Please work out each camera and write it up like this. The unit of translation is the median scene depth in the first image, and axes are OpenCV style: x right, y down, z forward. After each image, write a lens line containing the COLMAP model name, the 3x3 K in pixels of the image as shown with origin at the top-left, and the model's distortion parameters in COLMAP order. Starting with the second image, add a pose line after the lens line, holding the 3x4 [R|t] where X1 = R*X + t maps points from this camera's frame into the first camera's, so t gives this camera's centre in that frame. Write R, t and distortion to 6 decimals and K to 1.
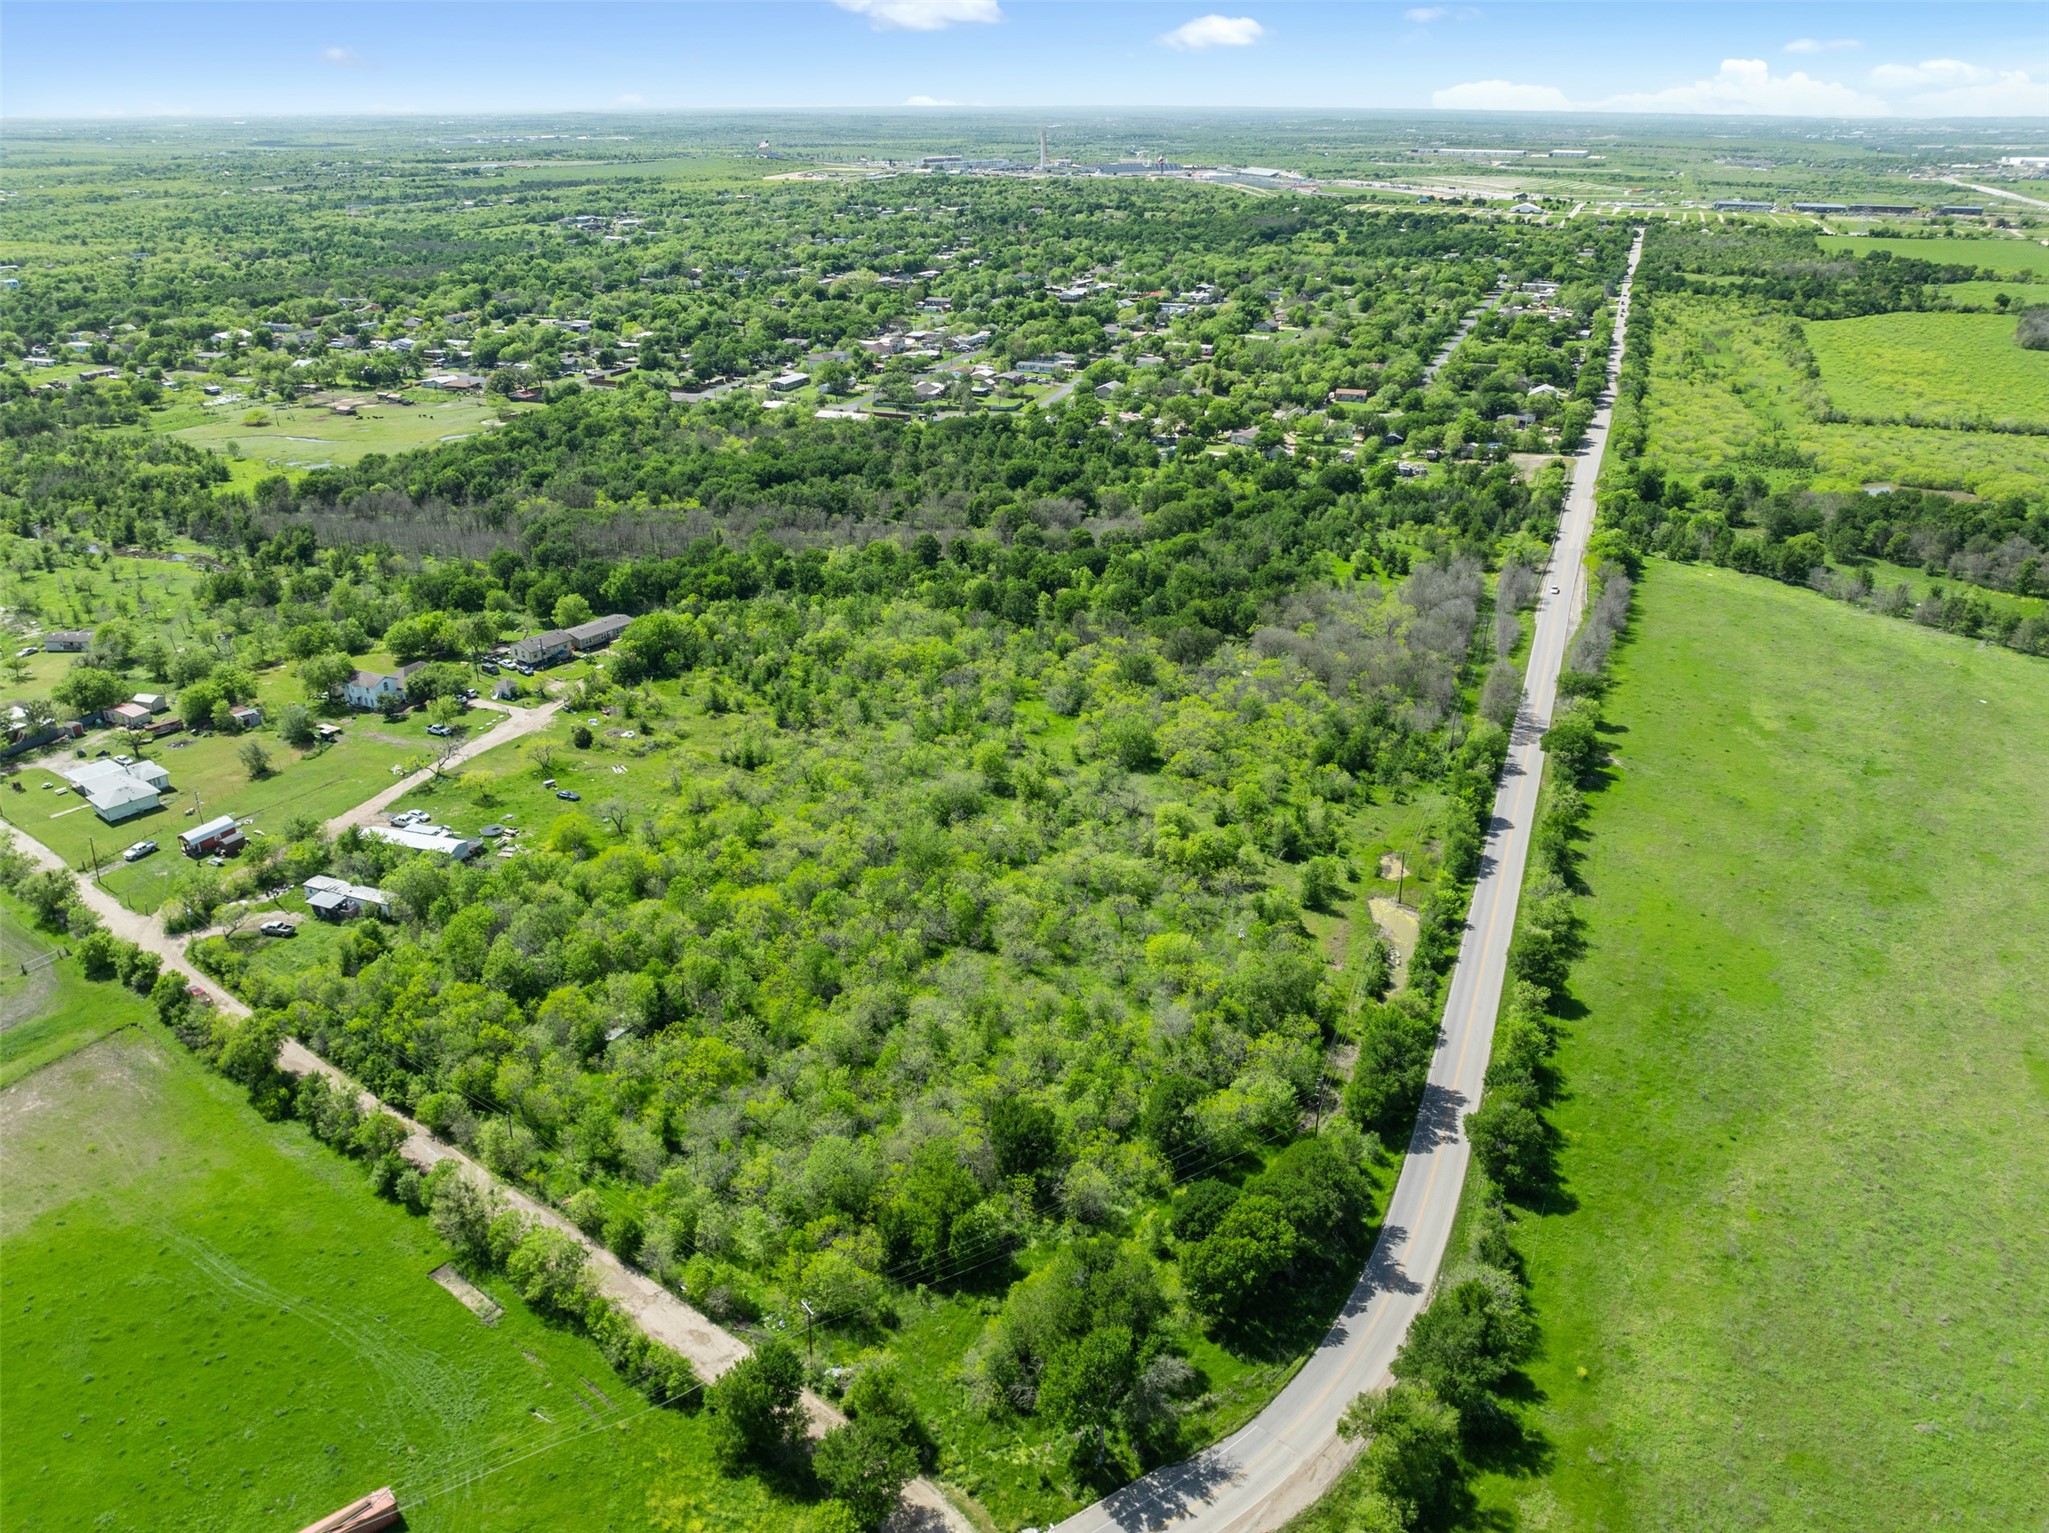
lens RADIAL K [[1458.4, 0, 1021.3], [0, 1458.4, 761.8], [0, 0, 1]] dist [-0.050770, 0.020413]
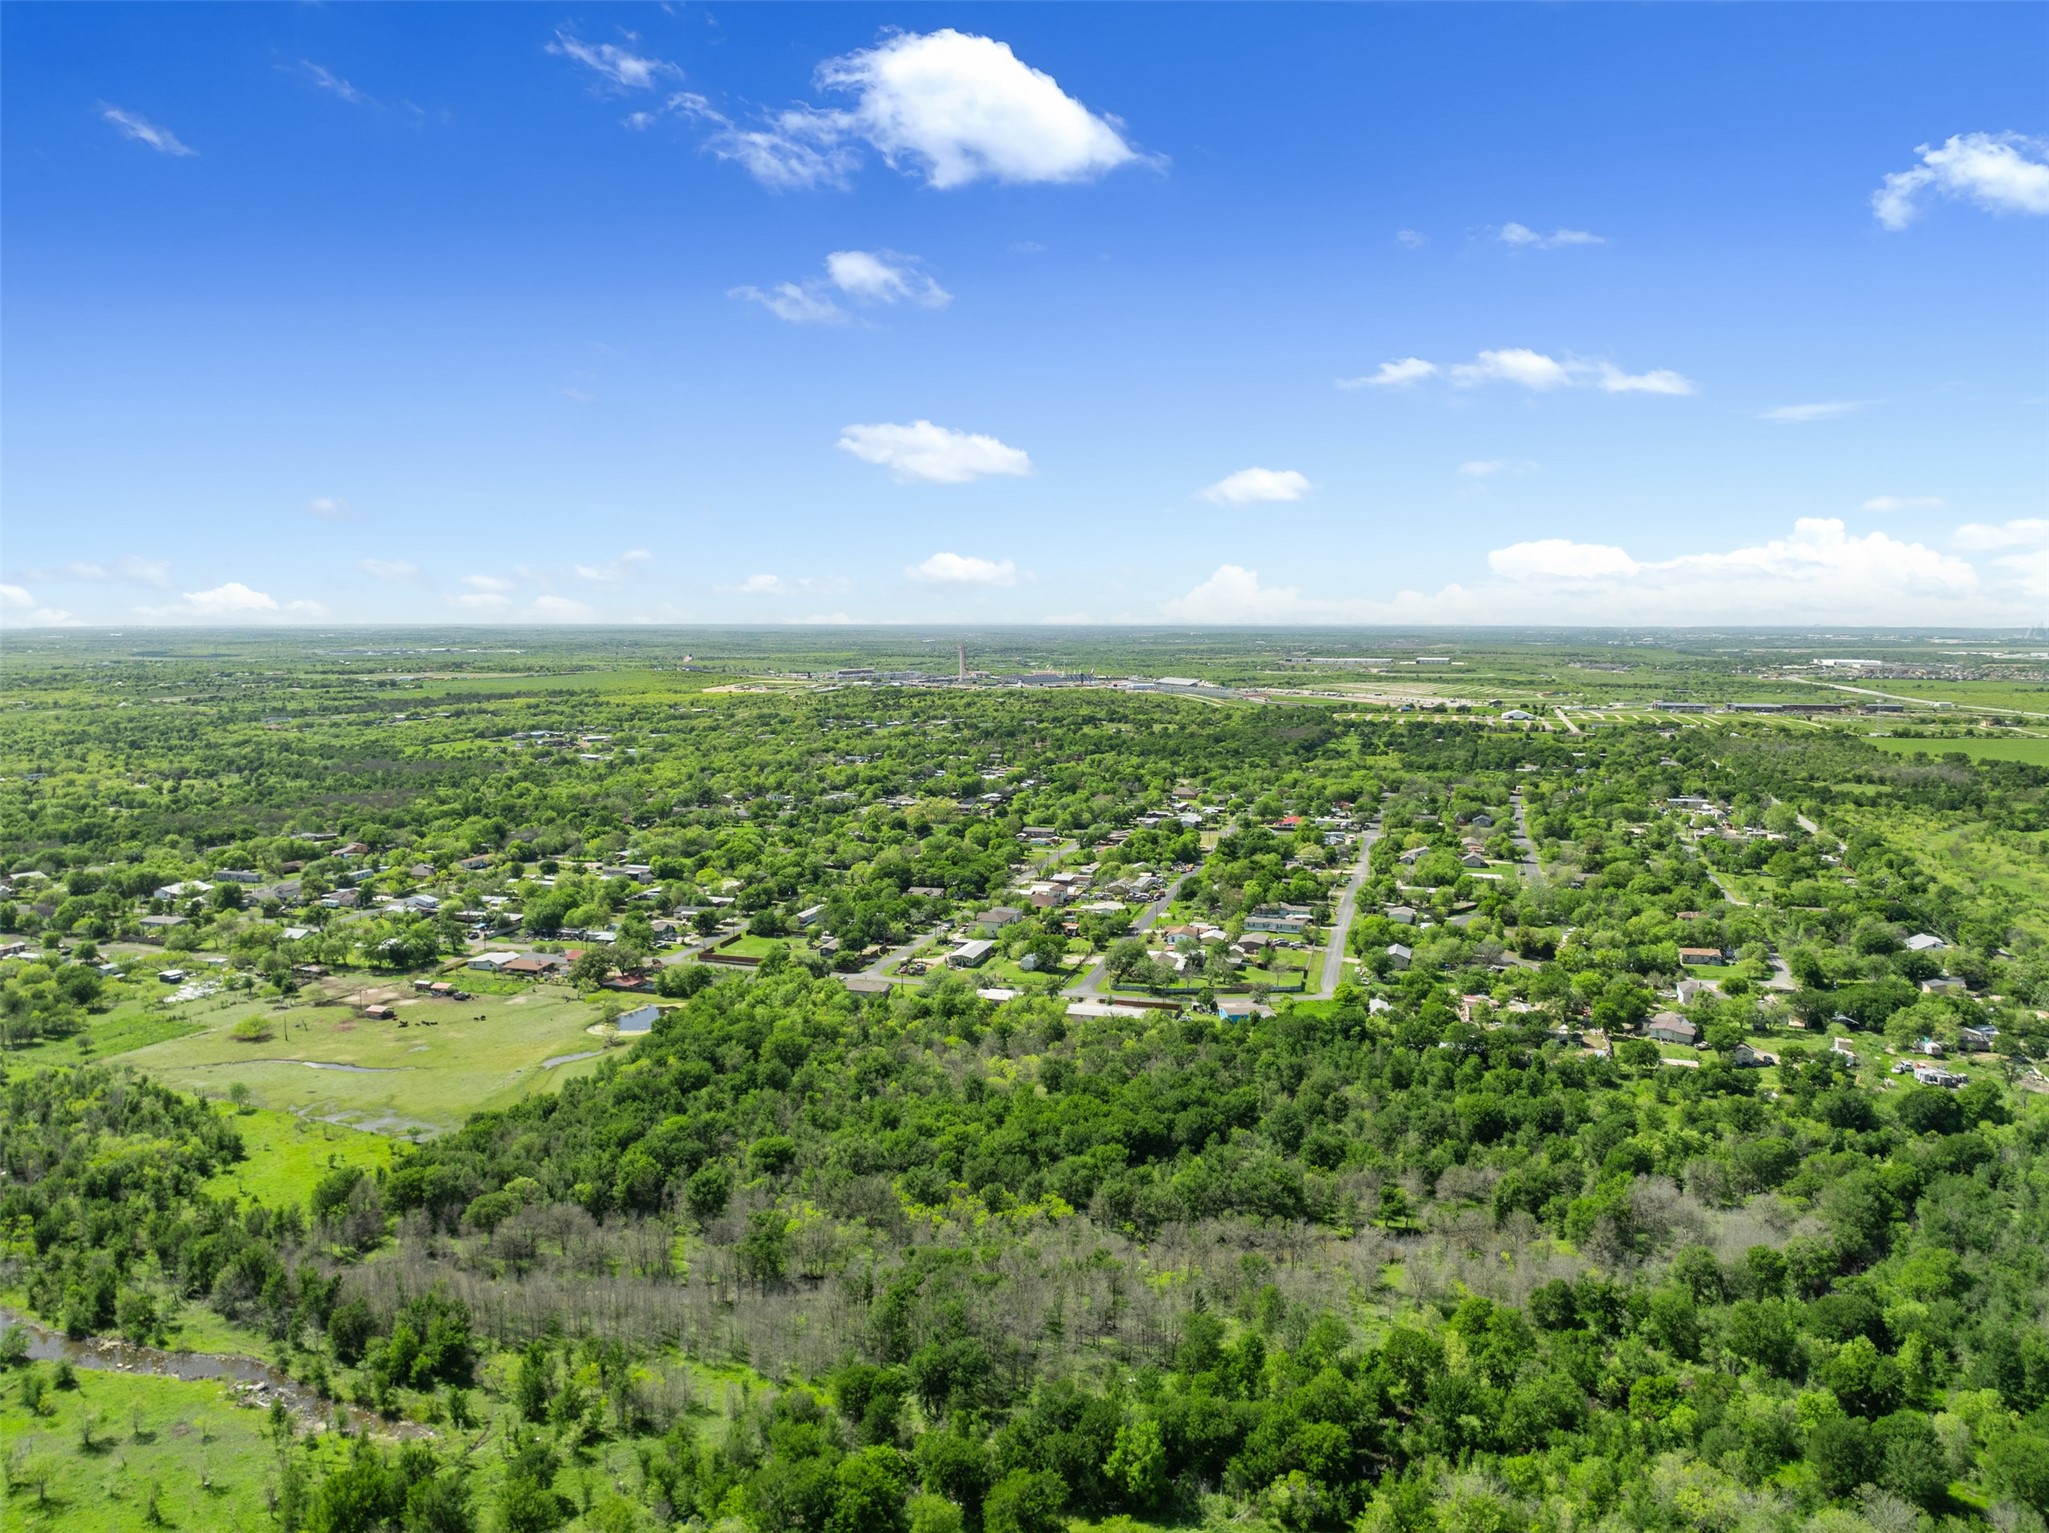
lens RADIAL K [[1457.2, 0, 1047.8], [0, 1457.2, 766.3], [0, 0, 1]] dist [-0.040464, 0.000494]
pose [[0.993646, -0.011707, 0.111944, -0.293157], [0.047140, 0.946428, -0.319455, -0.154265], [-0.102207, 0.322702, 0.940966, 0.342766]]
